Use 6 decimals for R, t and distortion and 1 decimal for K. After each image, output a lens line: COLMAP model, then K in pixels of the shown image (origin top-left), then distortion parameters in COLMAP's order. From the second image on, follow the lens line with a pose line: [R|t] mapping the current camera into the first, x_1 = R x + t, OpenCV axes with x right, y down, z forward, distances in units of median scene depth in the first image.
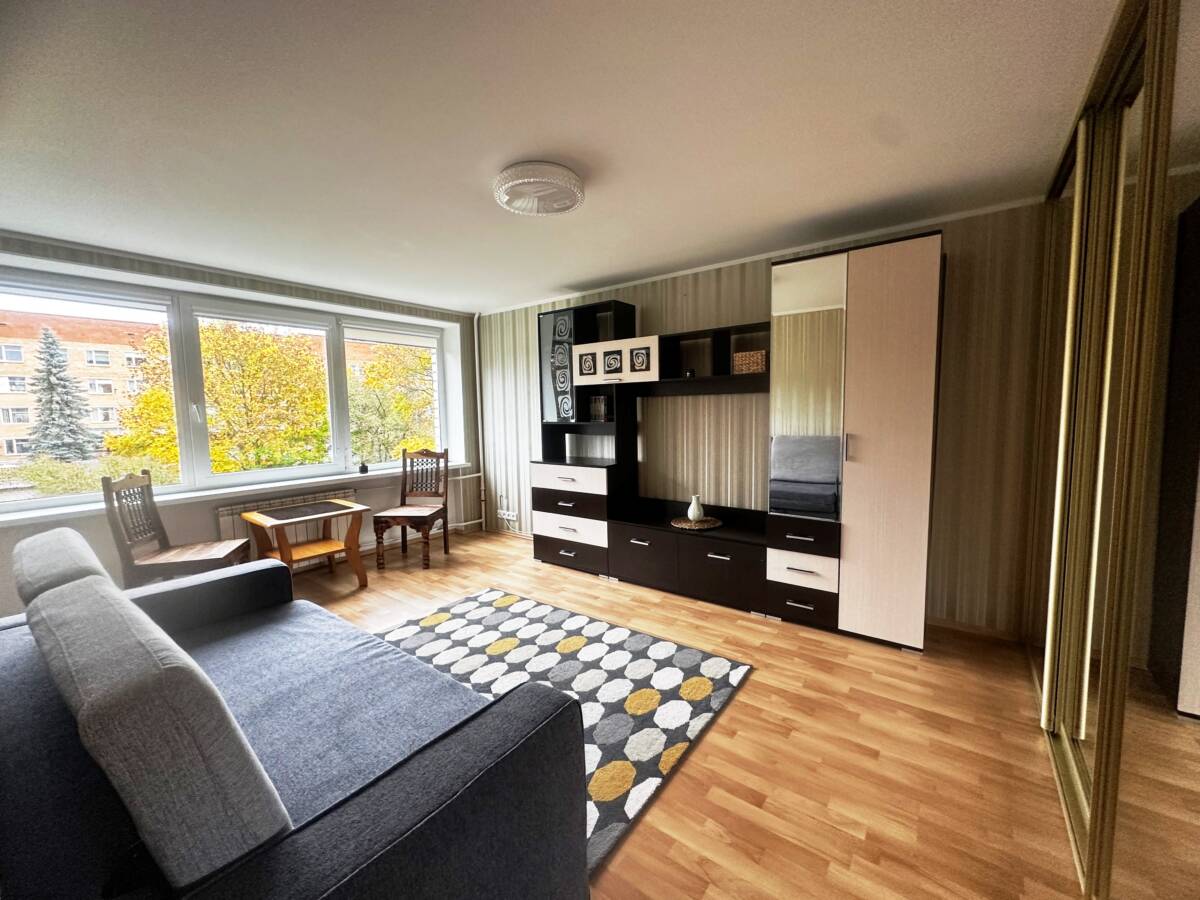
lens RADIAL K [[477.7, 0, 600.0], [0, 477.7, 450.0], [0, 0, 1]] dist [-0.001627, -0.000203]
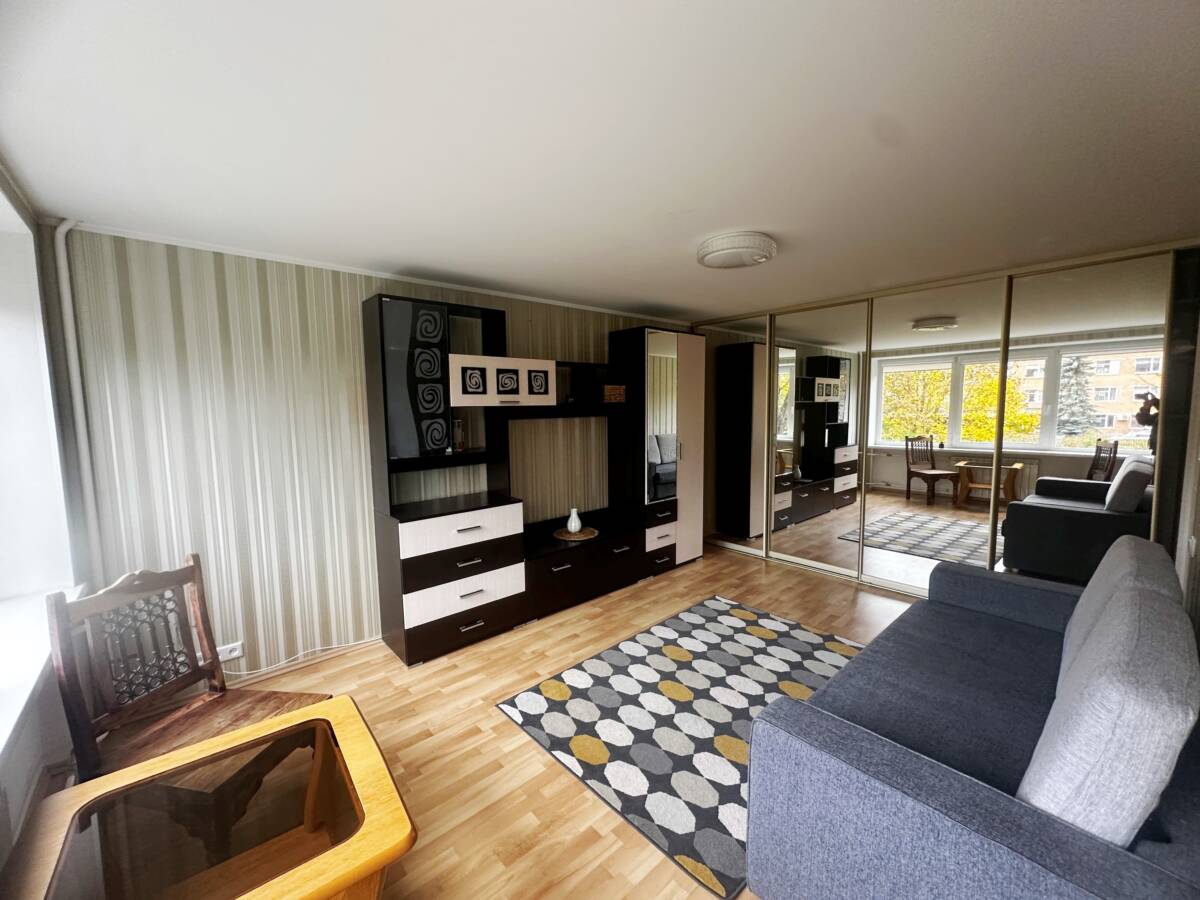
lens RADIAL K [[477.7, 0, 600.0], [0, 477.7, 450.0], [0, 0, 1]] dist [-0.001627, -0.000203]
pose [[0.188358, -0.074002, 0.979308, -0.919808], [0.097429, 0.993646, 0.056347, -0.104260], [-0.977256, 0.084800, 0.194372, 0.762054]]
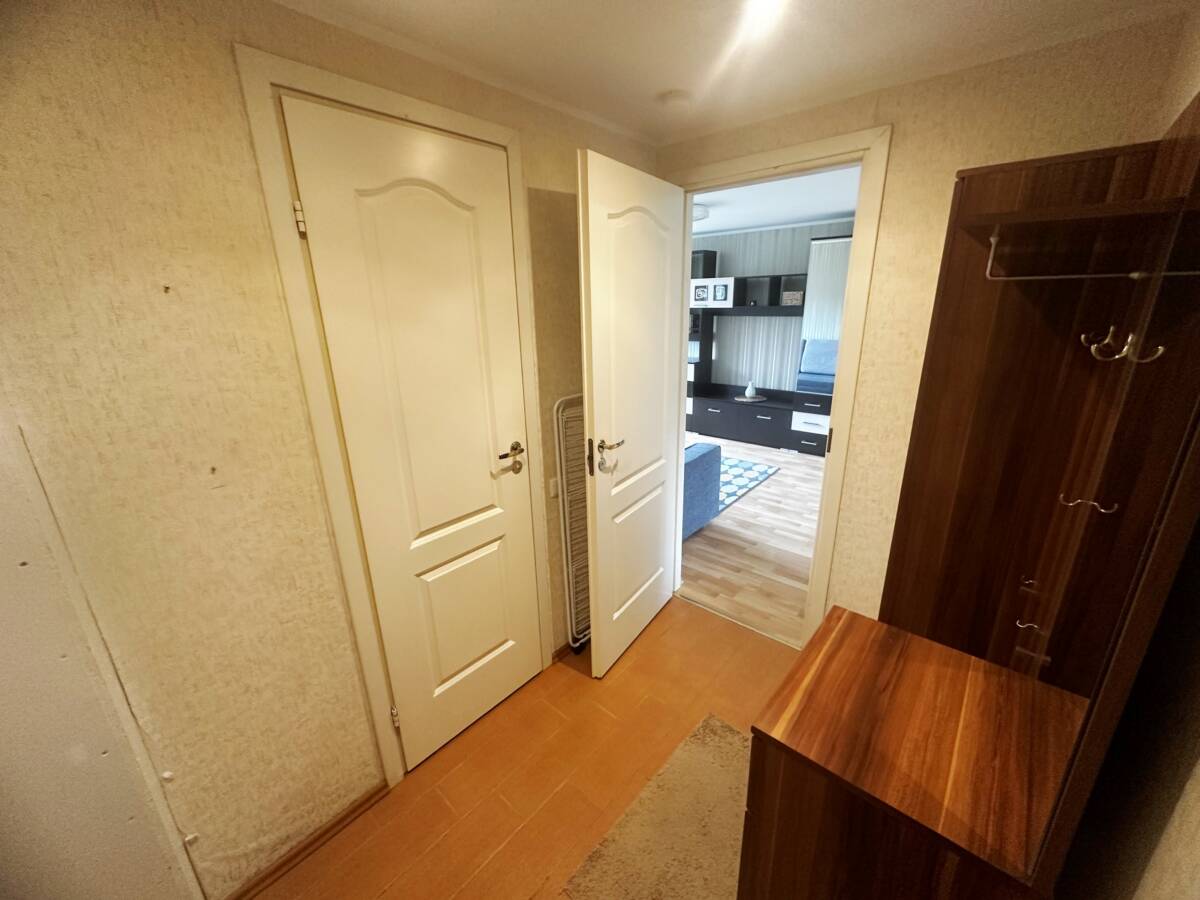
lens RADIAL K [[477.7, 0, 600.0], [0, 477.7, 450.0], [0, 0, 1]] dist [-0.001627, -0.000203]
pose [[0.997845, 0.016054, -0.063619, -0.216152], [-0.001770, 0.975840, 0.218477, -0.032954], [0.065589, -0.217894, 0.973766, -0.695427]]
